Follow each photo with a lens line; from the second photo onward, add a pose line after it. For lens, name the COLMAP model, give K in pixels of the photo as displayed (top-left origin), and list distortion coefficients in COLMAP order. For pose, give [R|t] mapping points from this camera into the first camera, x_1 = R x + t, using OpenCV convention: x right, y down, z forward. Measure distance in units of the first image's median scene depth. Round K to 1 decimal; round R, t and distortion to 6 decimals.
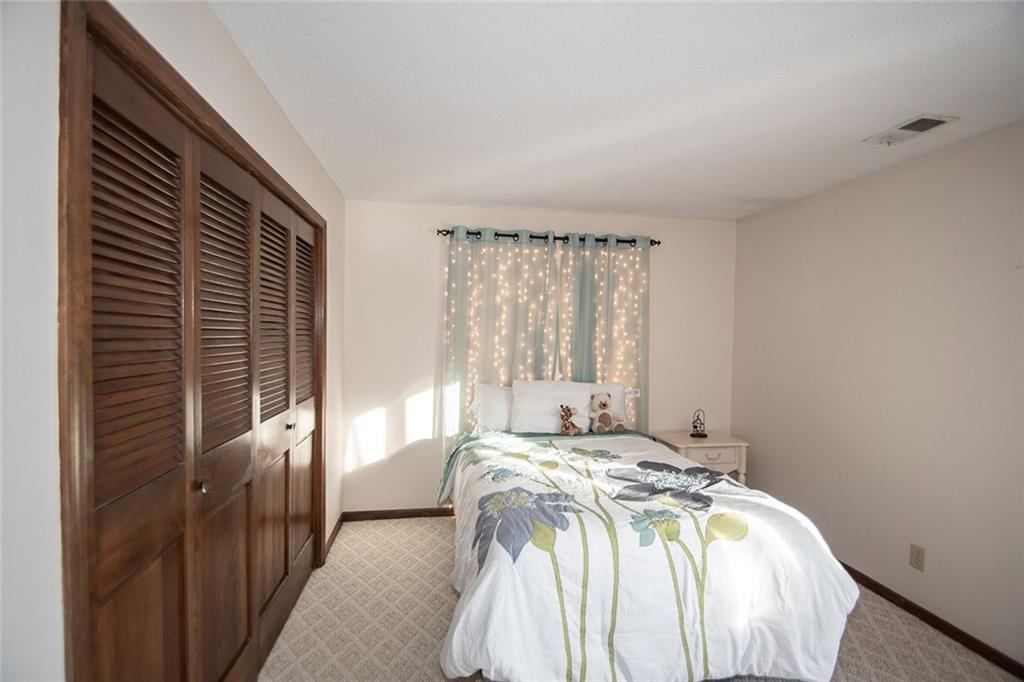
lens RADIAL K [[447.7, 0, 513.0], [0, 447.7, 341.1], [0, 0, 1]] dist [-0.004750, -0.004446]
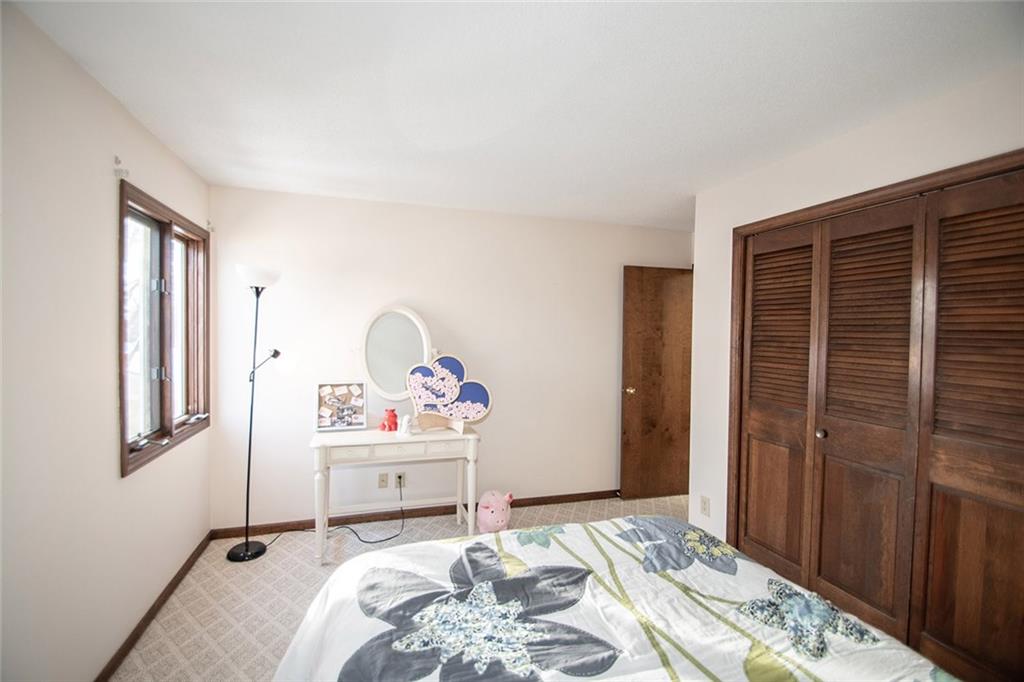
lens RADIAL K [[447.7, 0, 511.5], [0, 447.7, 341.2], [0, 0, 1]] dist [-0.004750, -0.004446]
pose [[-0.988911, -0.030146, -0.145414, 0.453001], [-0.036648, 0.998435, 0.042243, -0.027982], [0.143913, 0.047104, -0.988469, 1.644748]]
